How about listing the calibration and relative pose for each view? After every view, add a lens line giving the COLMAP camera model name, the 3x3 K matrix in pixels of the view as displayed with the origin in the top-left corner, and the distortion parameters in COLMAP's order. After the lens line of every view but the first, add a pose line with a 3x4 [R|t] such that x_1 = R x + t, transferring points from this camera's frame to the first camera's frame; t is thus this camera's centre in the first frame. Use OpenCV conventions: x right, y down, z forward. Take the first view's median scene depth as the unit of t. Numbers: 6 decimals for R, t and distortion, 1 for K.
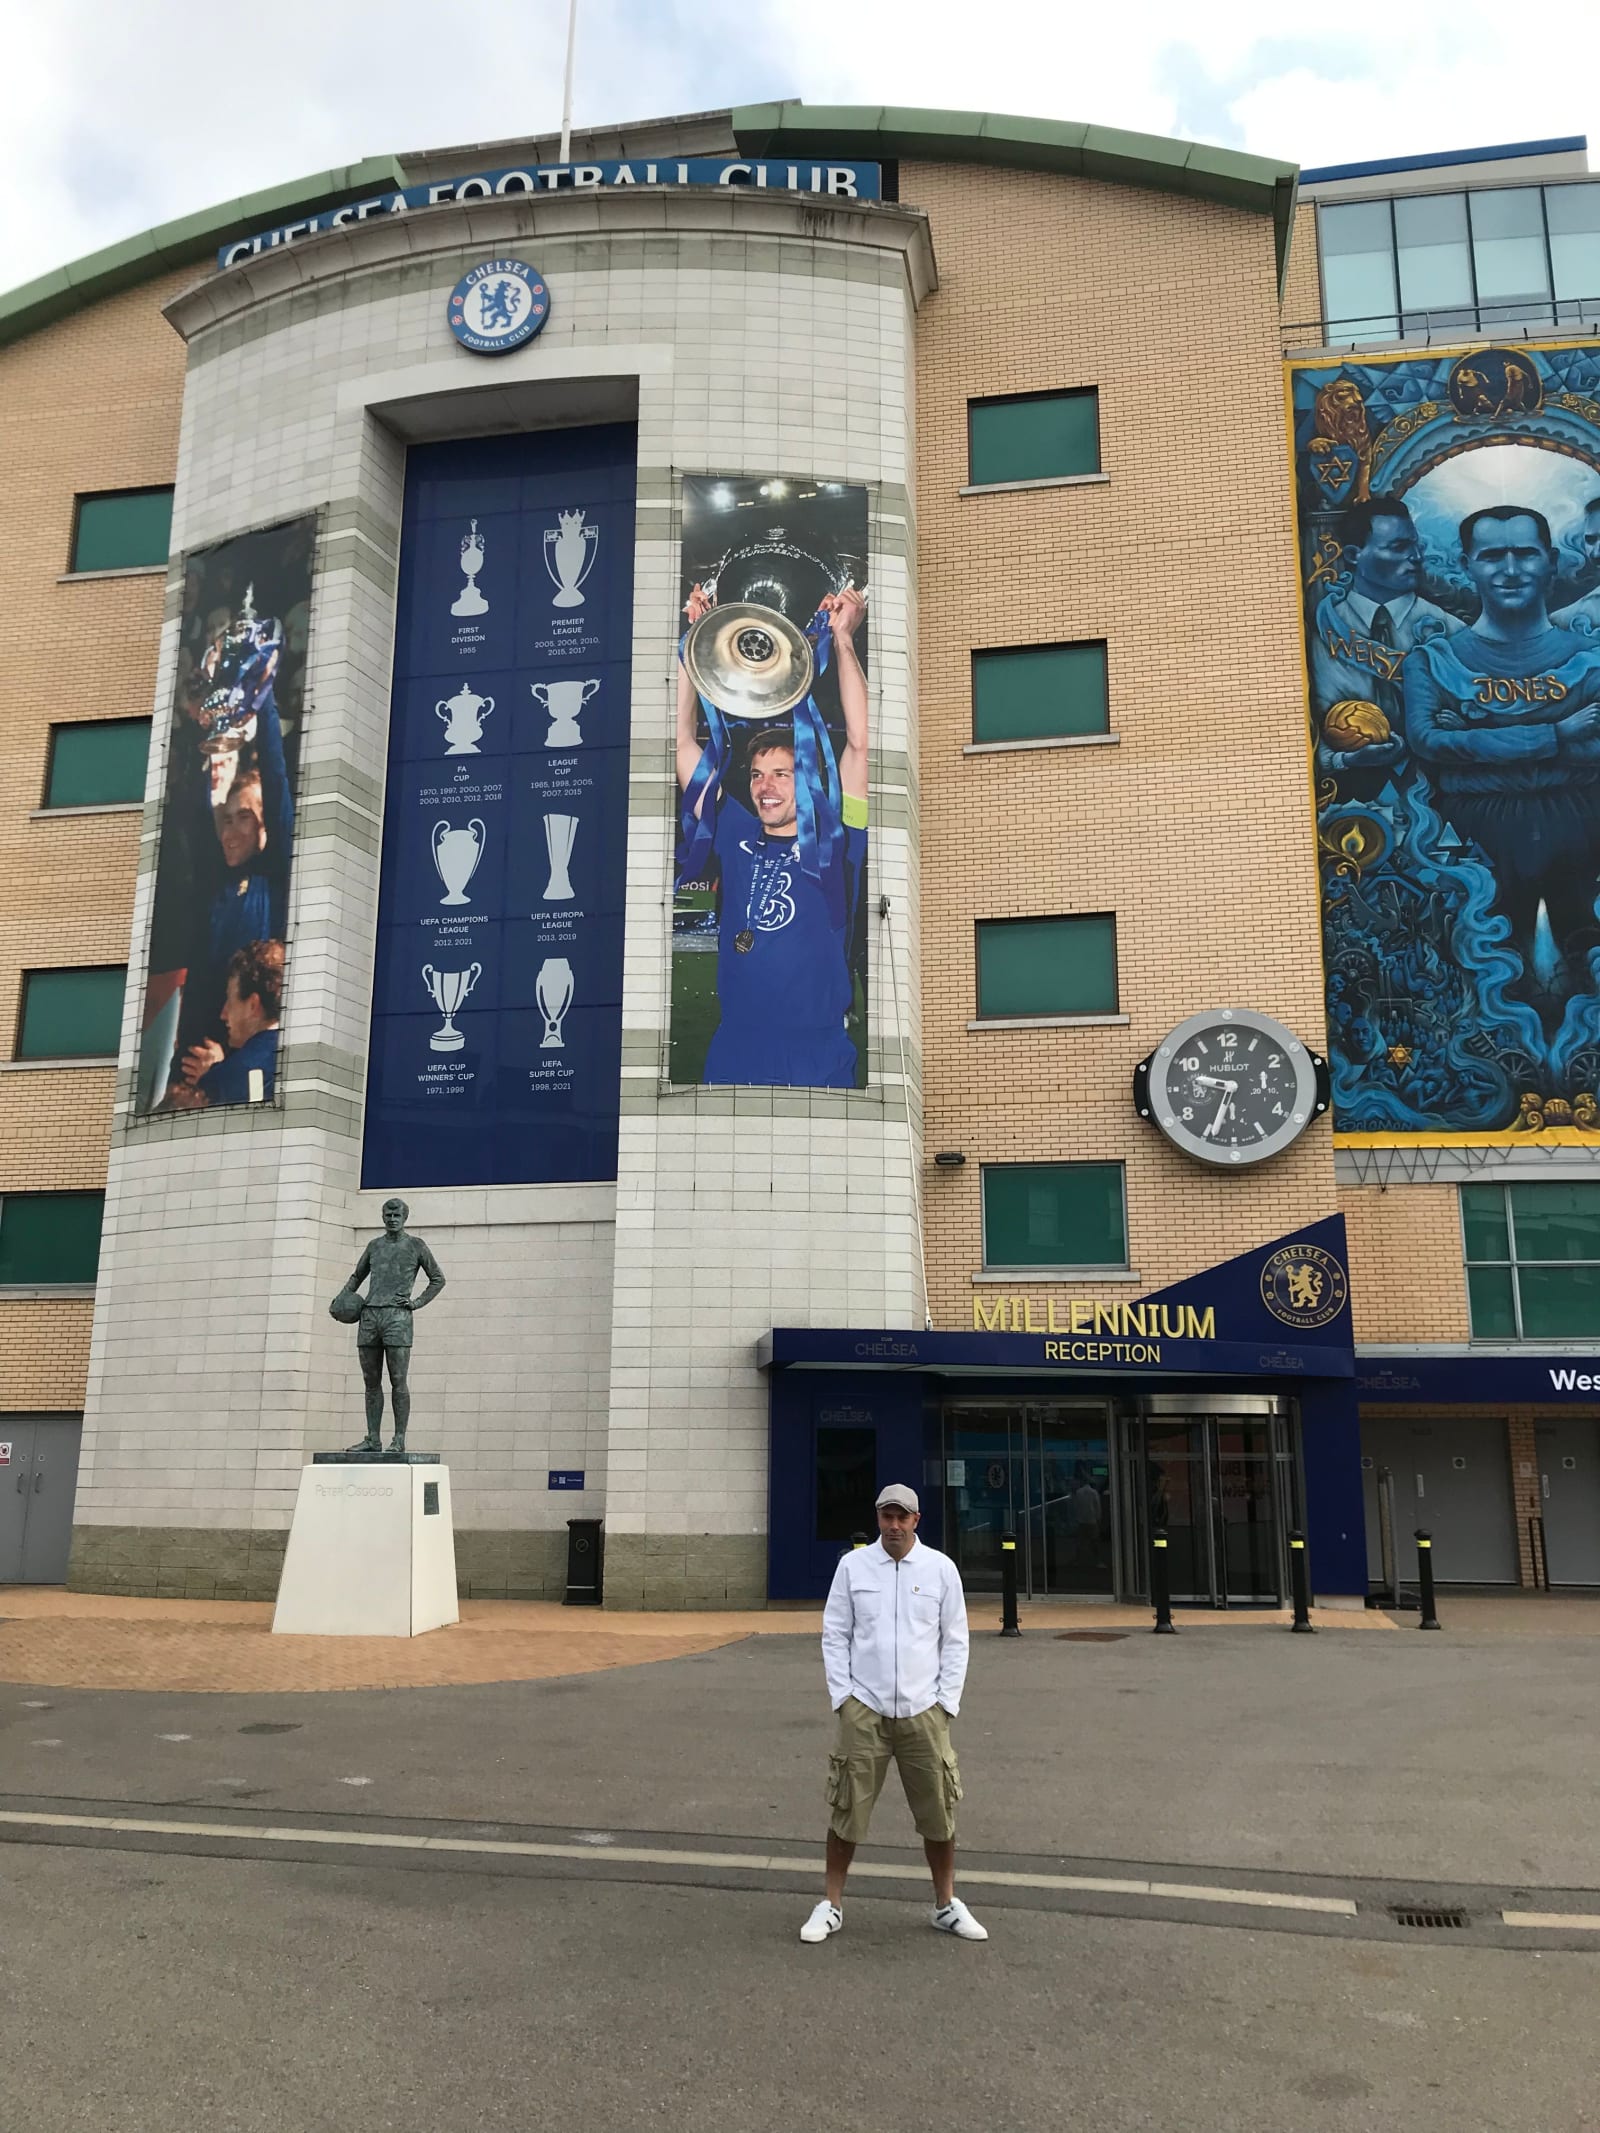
lens RADIAL K [[1736.1, 0, 812.6], [0, 1736.1, 1044.7], [0, 0, 1]] dist [0.034812, -0.039619]
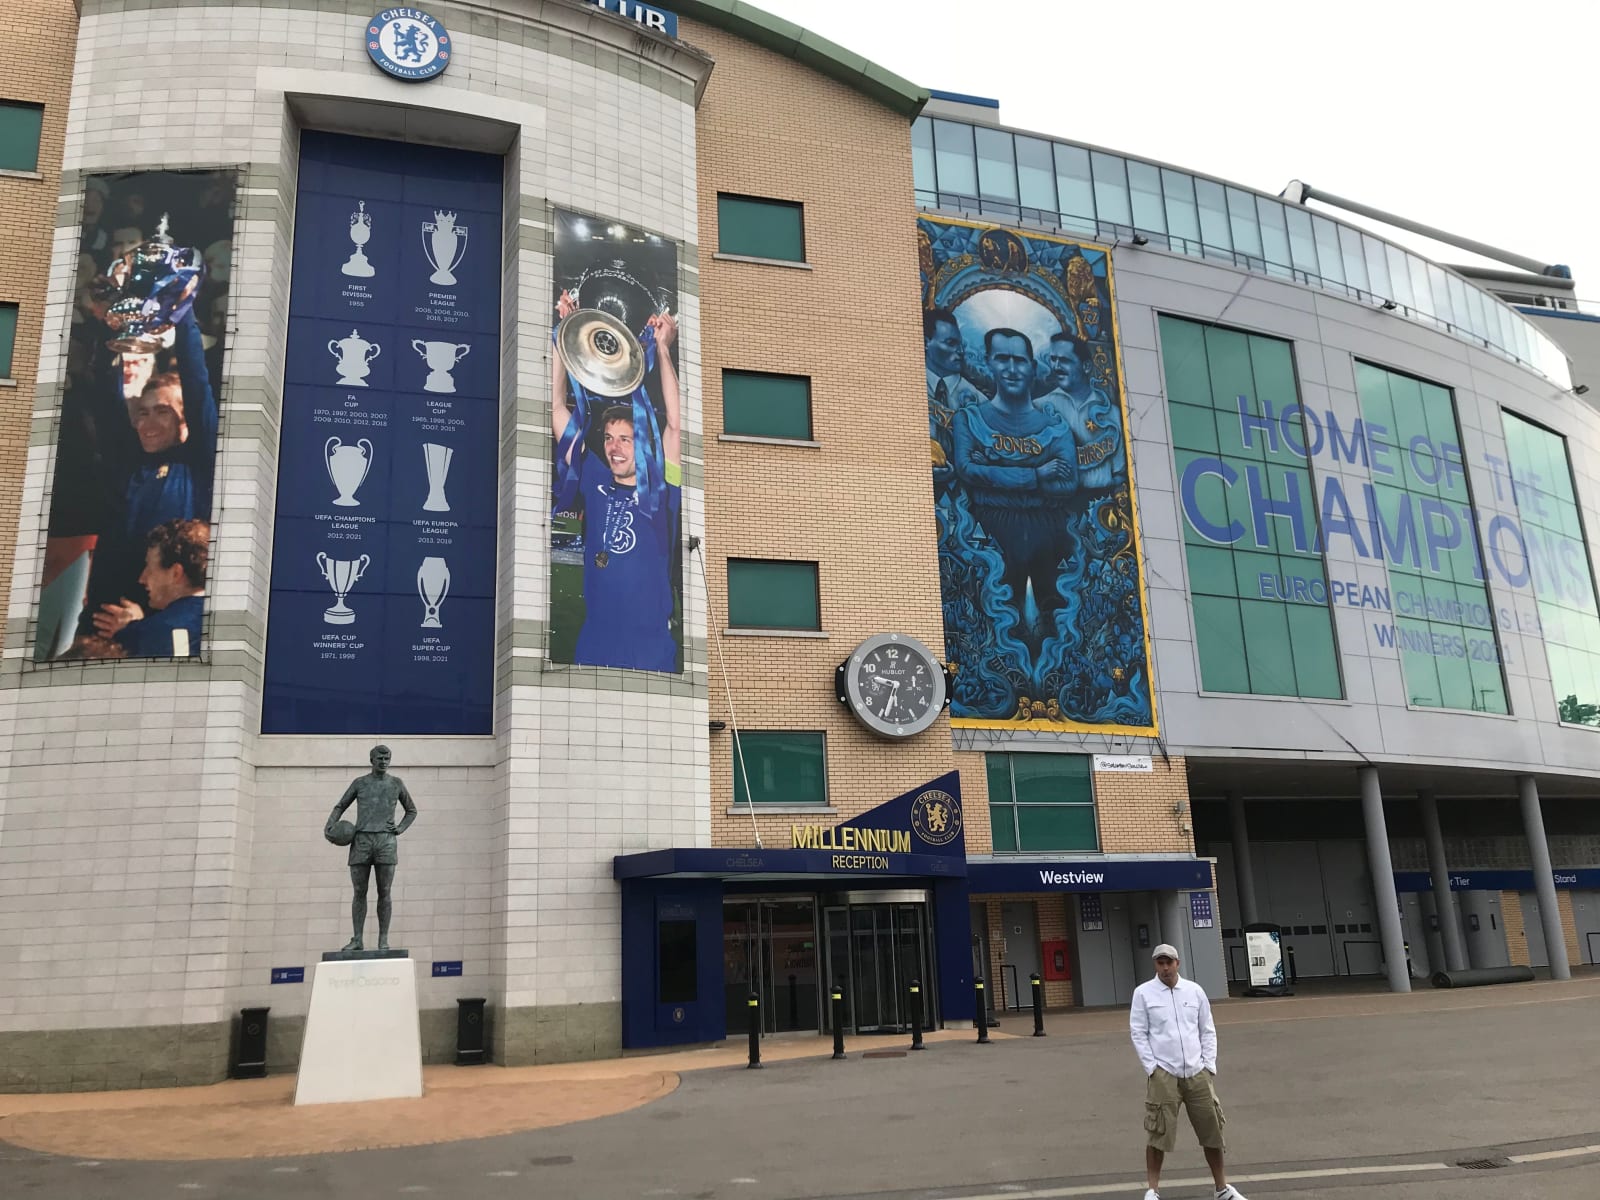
lens RADIAL K [[1320.3, 0, 795.3], [0, 1320.3, 583.7], [0, 0, 1]] dist [0.067751, -0.148370]
pose [[0.887158, 0.084851, 0.453598, -0.338642], [-0.068075, 0.996260, -0.053219, 0.003092], [-0.456417, 0.016335, 0.889616, 0.011895]]
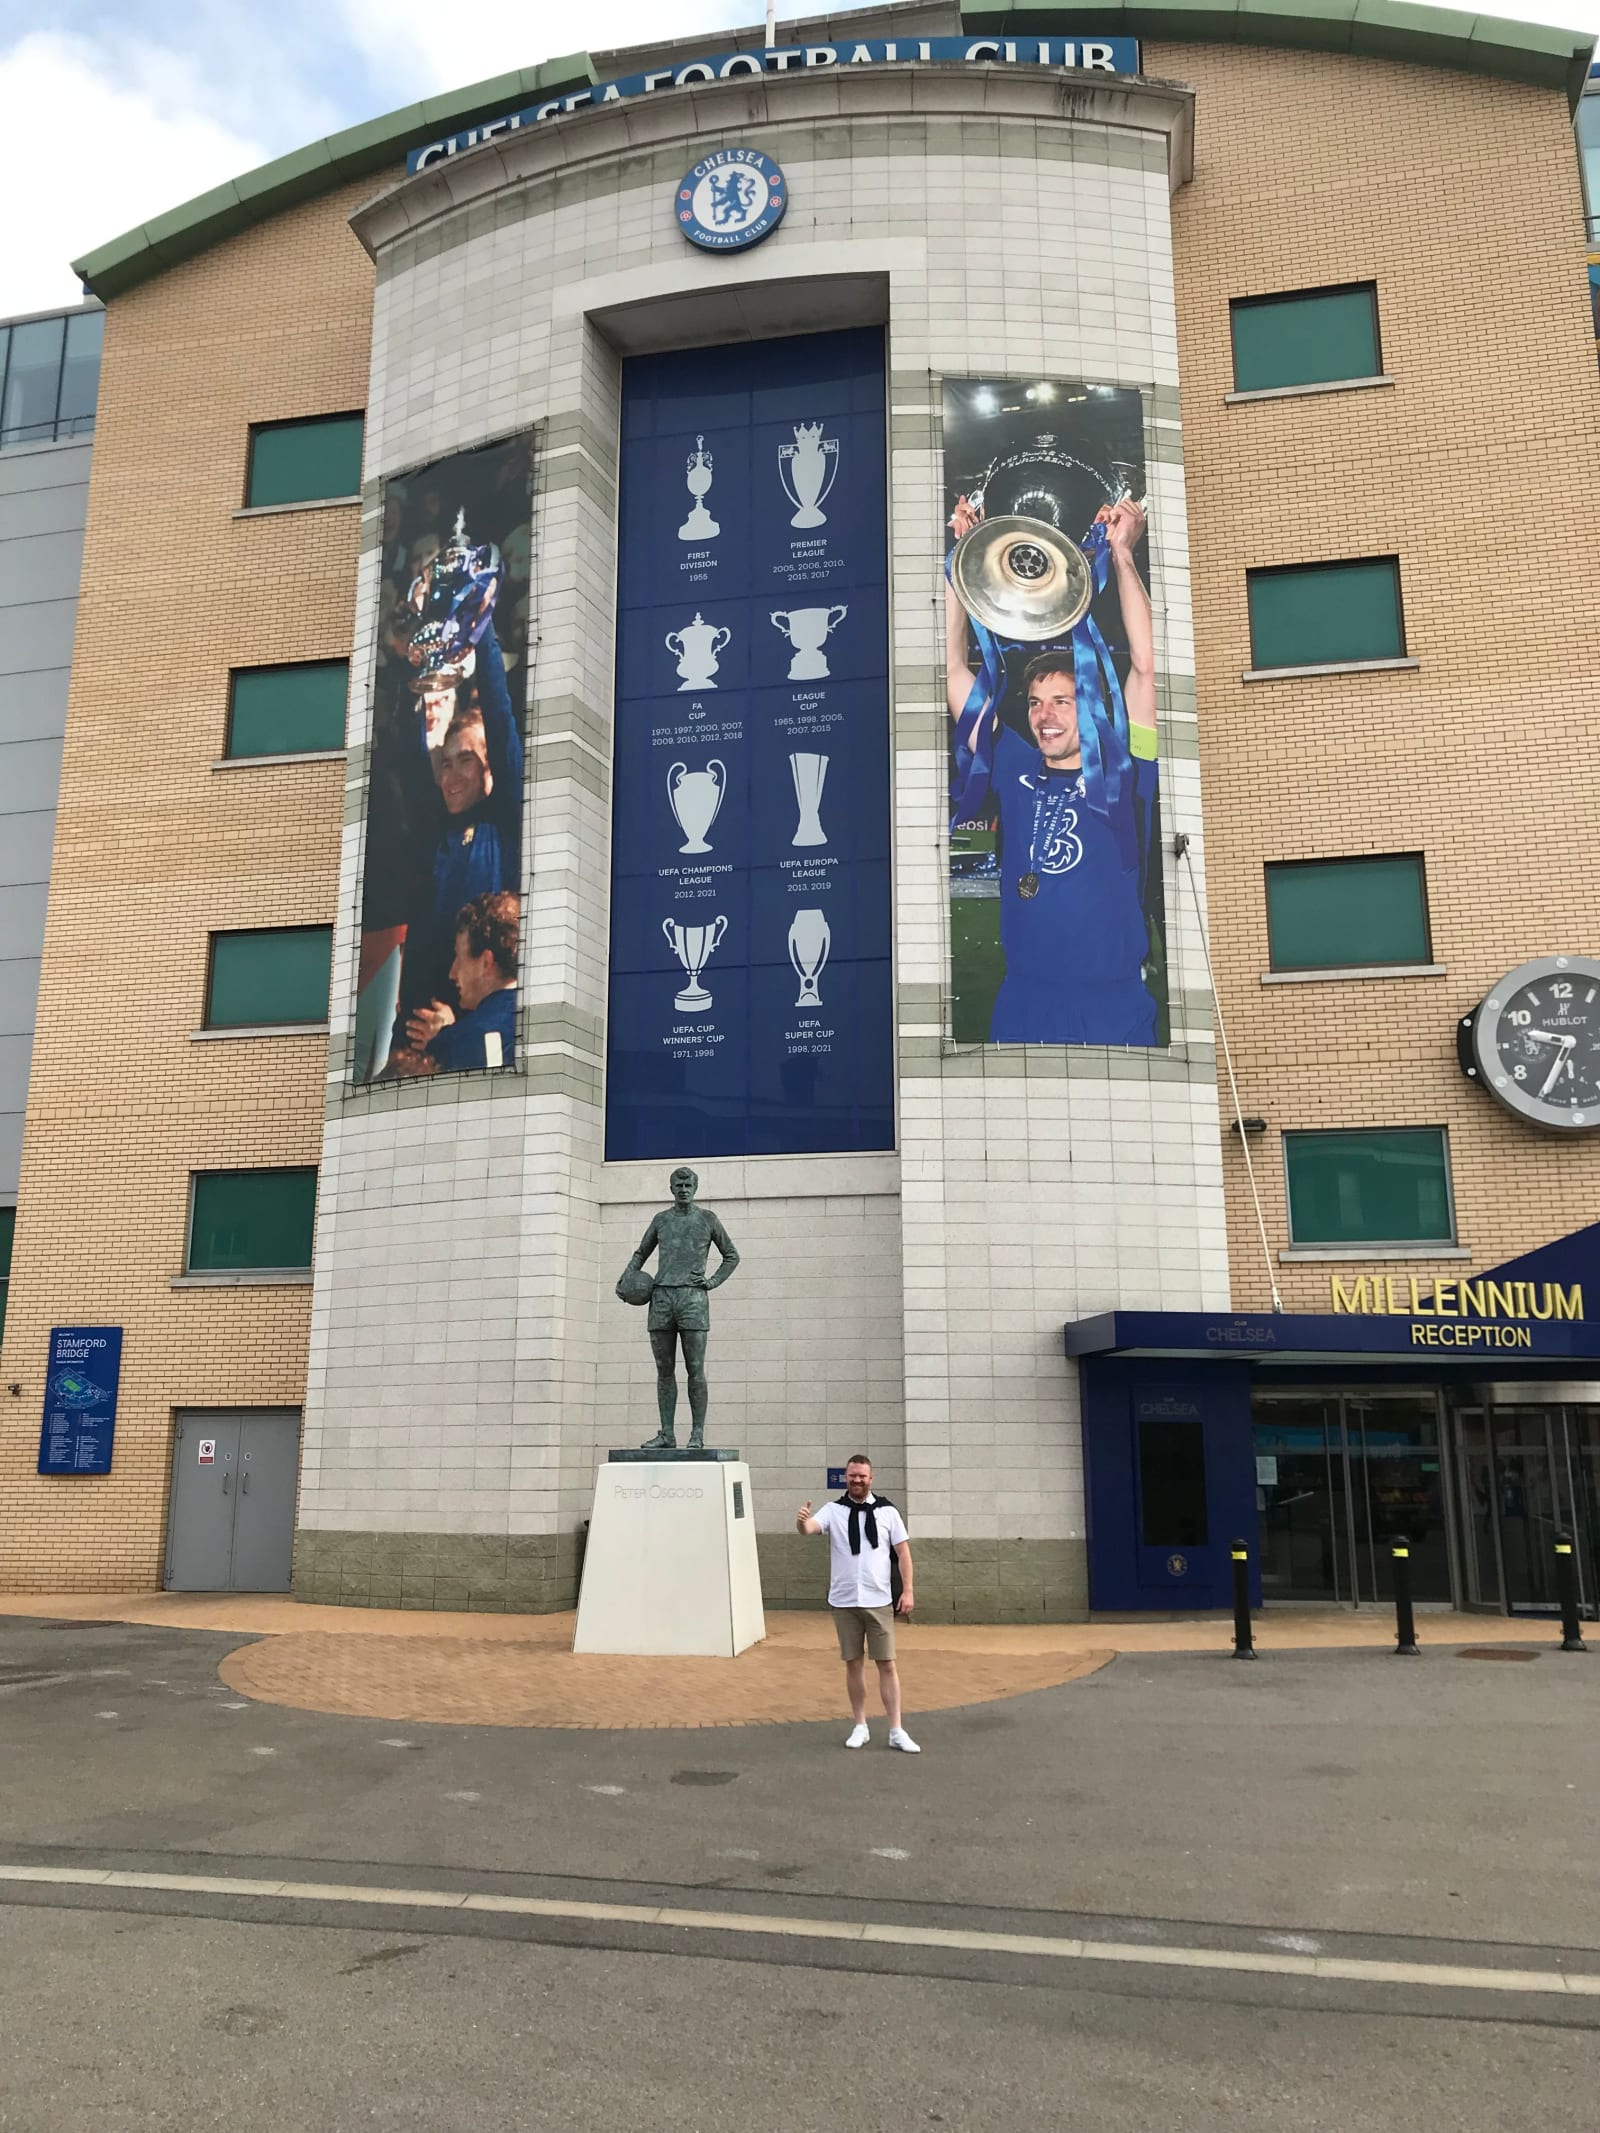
lens RADIAL K [[1734.2, 0, 801.5], [0, 1734.2, 1046.5], [0, 0, 1]] dist [0.063809, -0.126496]
pose [[0.999778, -0.008222, -0.019412, -0.129412], [0.008412, 0.999917, 0.009720, 0.013303], [0.019331, -0.009881, 0.999764, 0.078948]]
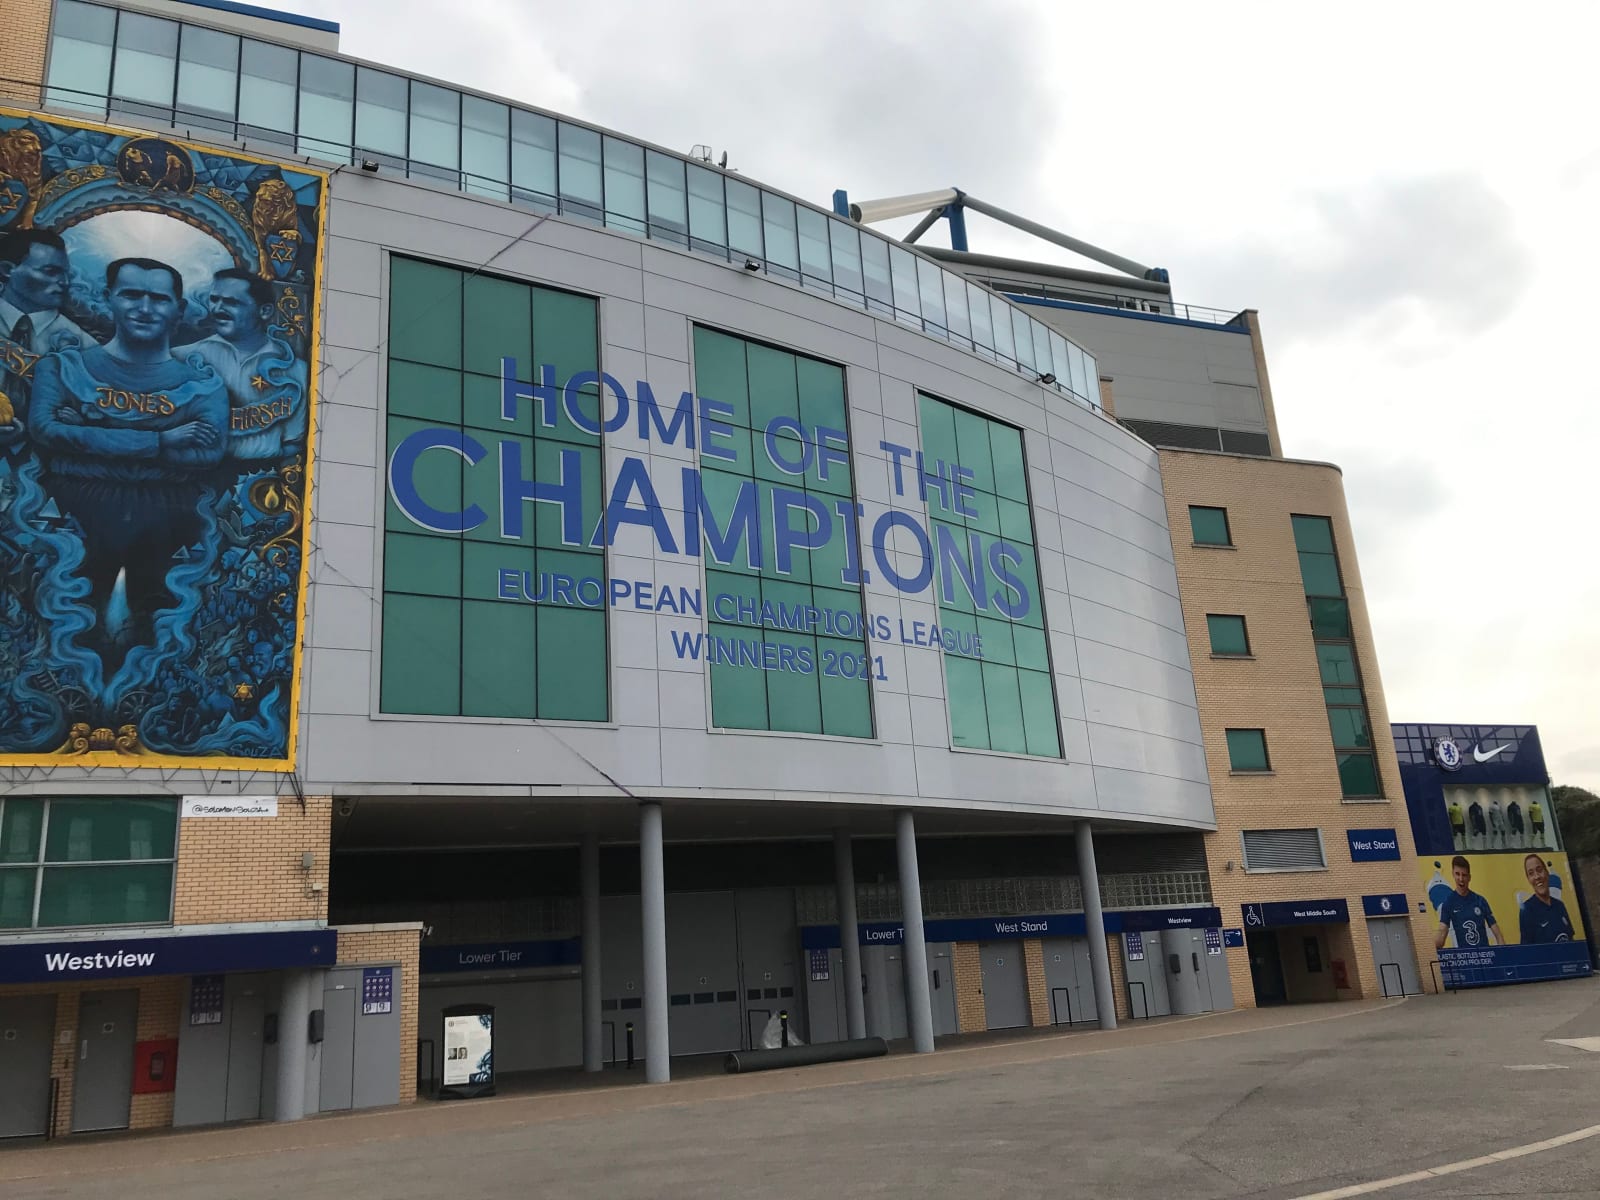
lens RADIAL K [[1325.0, 0, 788.6], [0, 1325.0, 579.1], [0, 0, 1]] dist [0.024689, -0.005671]
pose [[0.842368, 0.099101, 0.529712, 0.325672], [-0.057868, 0.993897, -0.093918, -0.013605], [-0.535787, 0.048460, 0.842962, -0.063570]]
